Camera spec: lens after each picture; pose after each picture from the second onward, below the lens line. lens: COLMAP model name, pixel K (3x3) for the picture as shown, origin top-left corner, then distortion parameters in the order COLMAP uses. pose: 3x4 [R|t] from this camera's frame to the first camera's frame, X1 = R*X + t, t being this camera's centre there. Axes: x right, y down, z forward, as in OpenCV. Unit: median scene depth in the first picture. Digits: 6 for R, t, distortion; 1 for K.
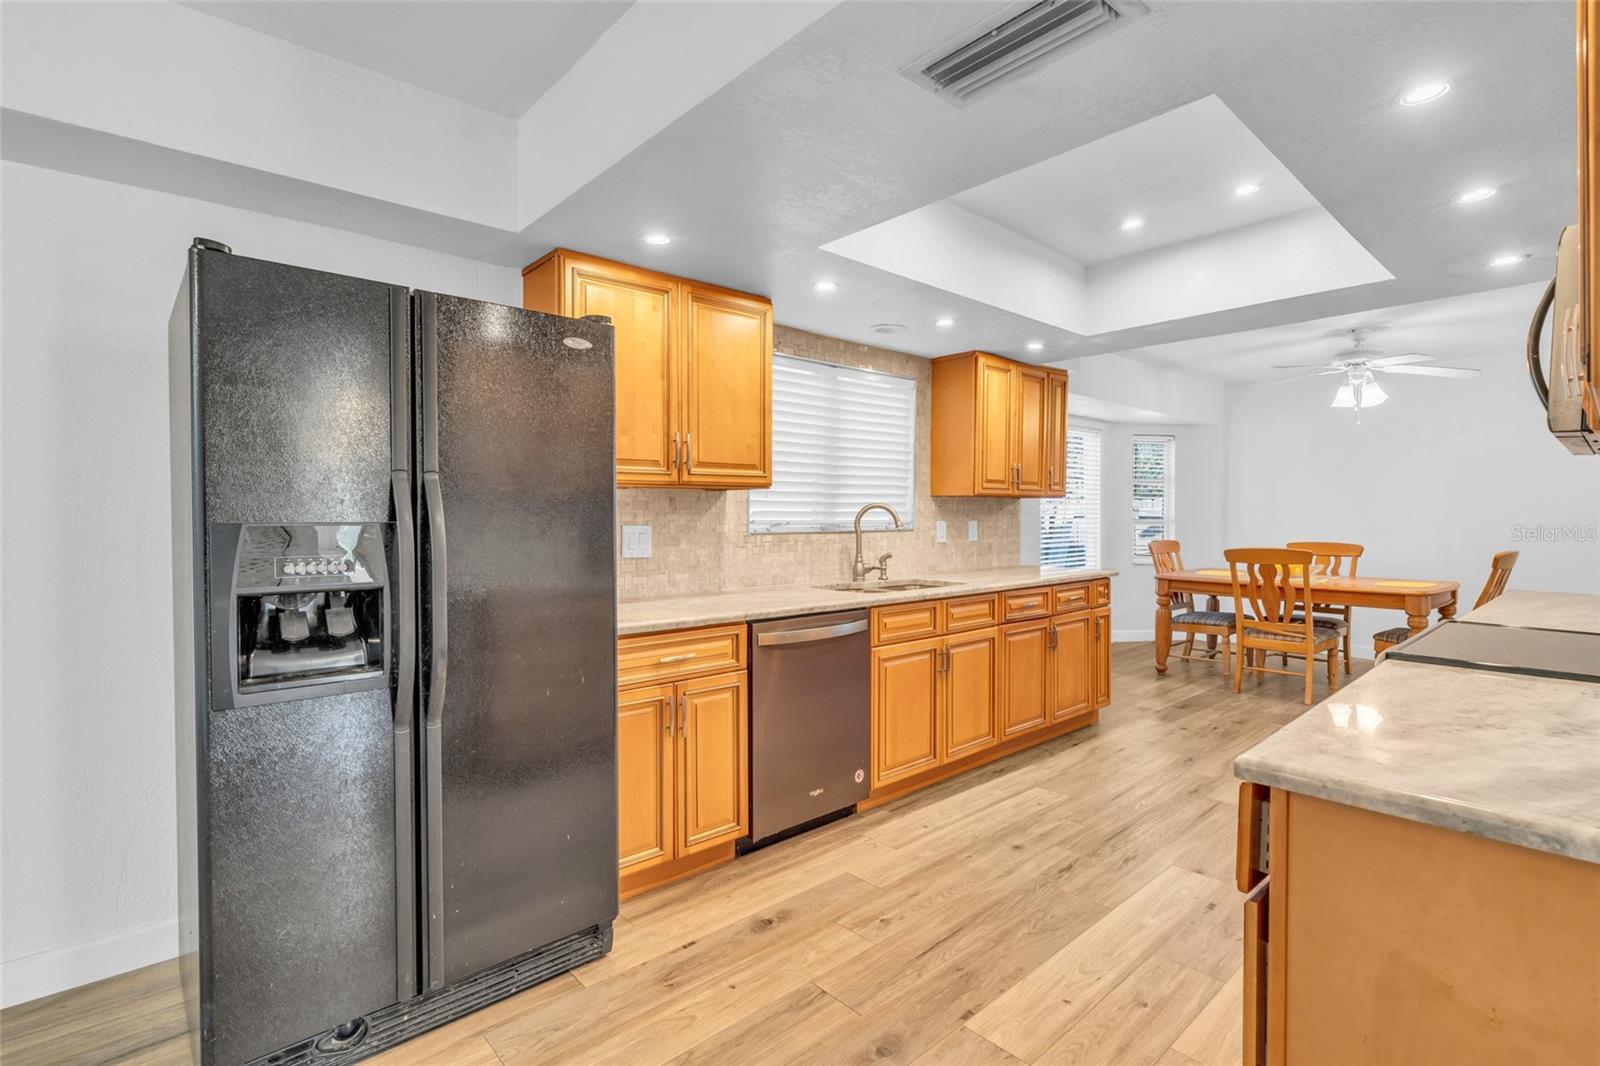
lens RADIAL K [[768.6, 0, 809.2], [0, 768.6, 534.2], [0, 0, 1]] dist [0.001286, -0.000587]
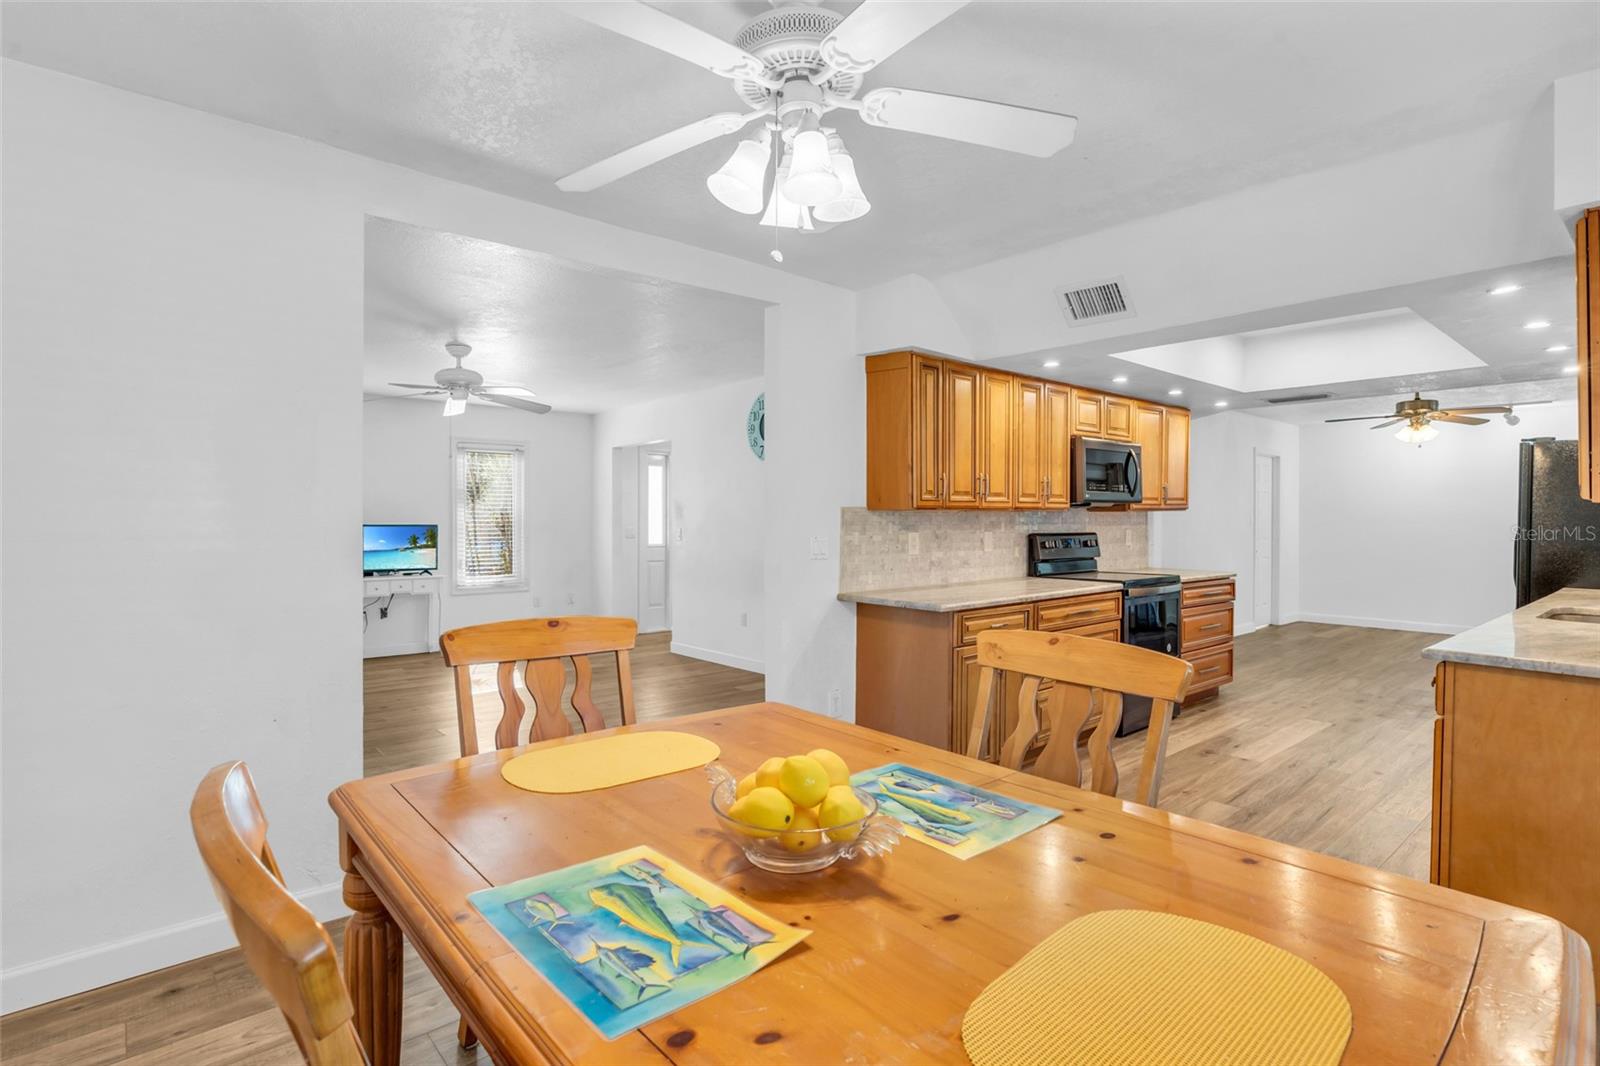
lens RADIAL K [[768.6, 0, 820.9], [0, 768.6, 532.2], [0, 0, 1]] dist [0.001286, -0.000587]
pose [[-0.999793, -0.004053, 0.019921, 0.974292], [-0.003218, 0.999121, 0.041784, -0.060103], [-0.020072, 0.041711, -0.998928, 1.863978]]
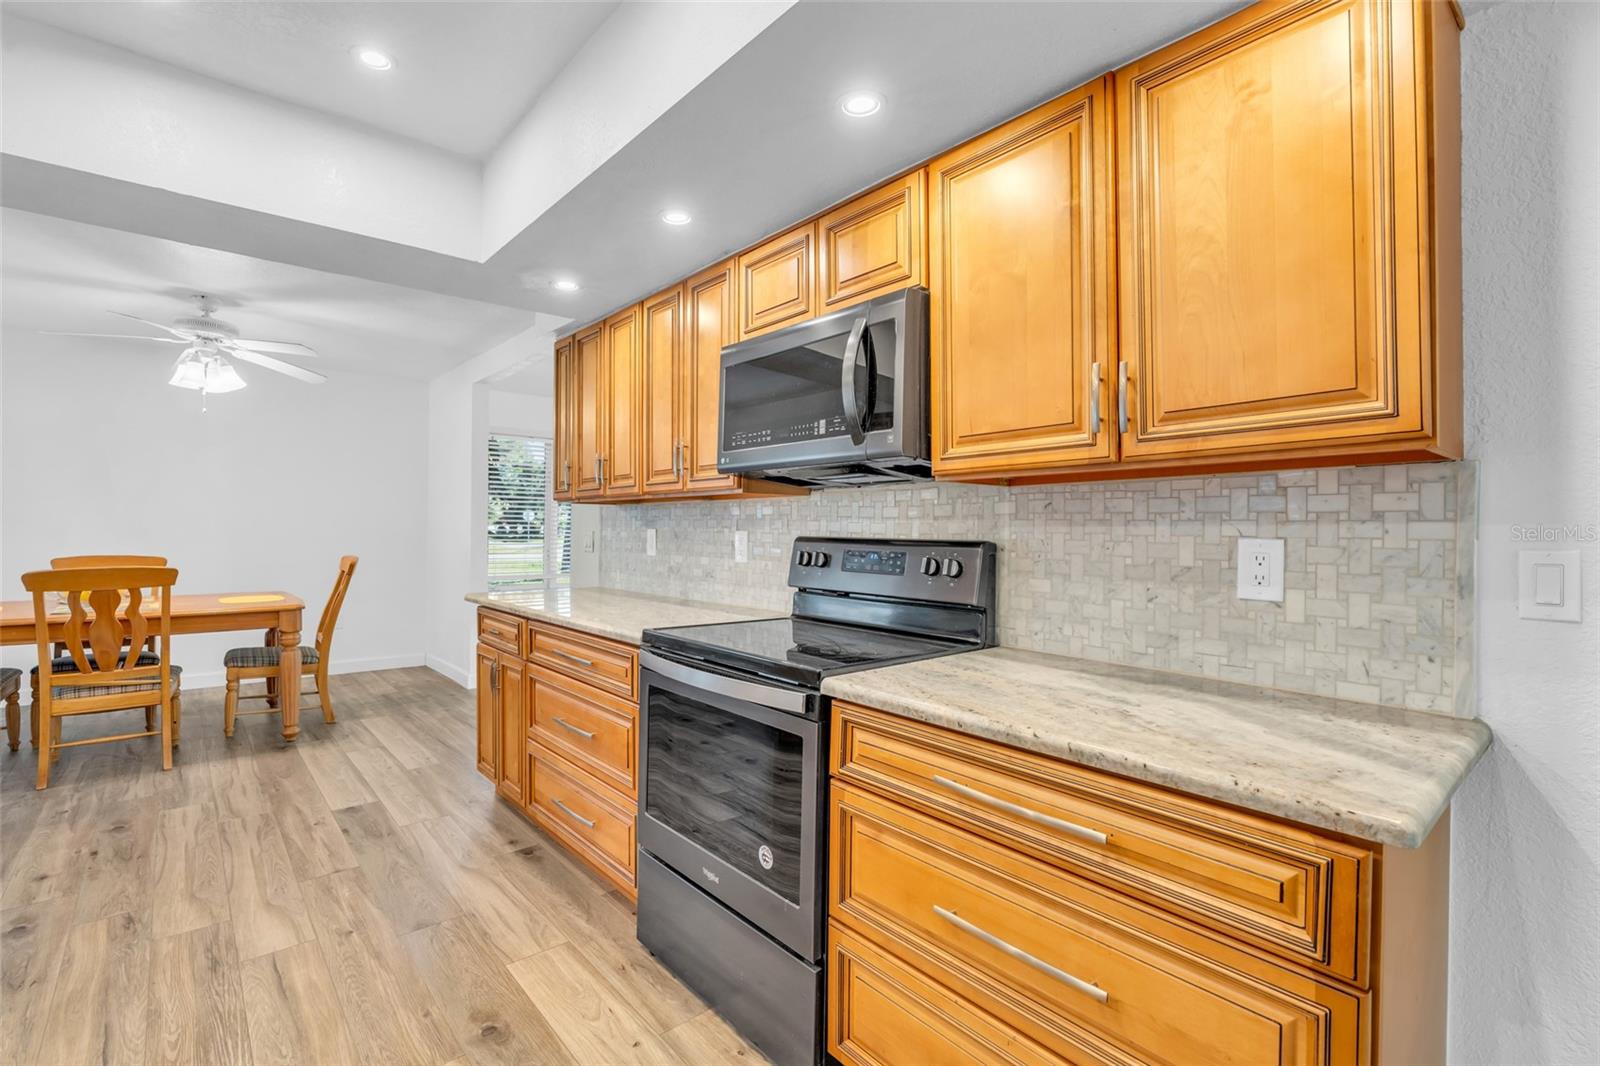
lens RADIAL K [[726.3, 0, 792.5], [0, 726.3, 529.7], [0, 0, 1]] dist [0.011410, -0.004690]
pose [[0.034984, -0.003585, 0.999381, -0.069856], [0.016445, 0.999860, 0.003011, -0.010468], [-0.999253, 0.016330, 0.035038, 0.476381]]
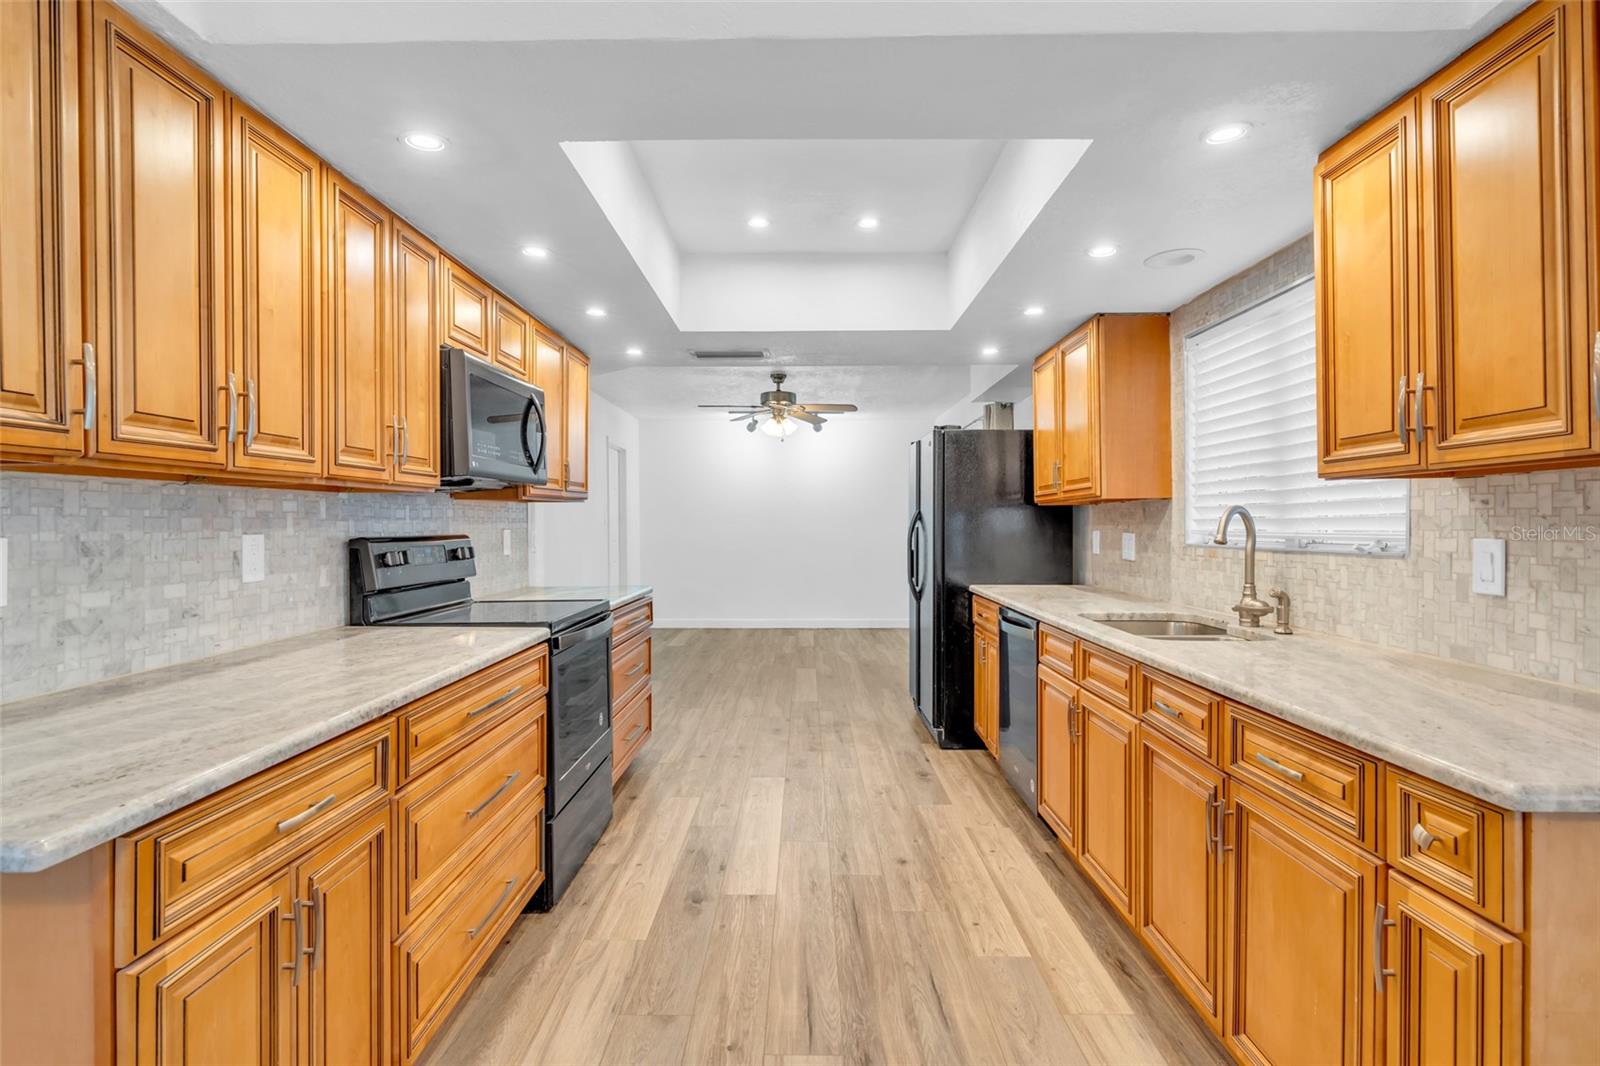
lens RADIAL K [[778.2, 0, 789.5], [0, 778.2, 526.7], [0, 0, 1]] dist [-0.005672, -0.000436]
pose [[-0.690625, 0.003447, -0.723205, 0.856619], [-0.016280, 0.999661, 0.020311, -0.031495], [0.723030, 0.025801, -0.690335, 1.235853]]
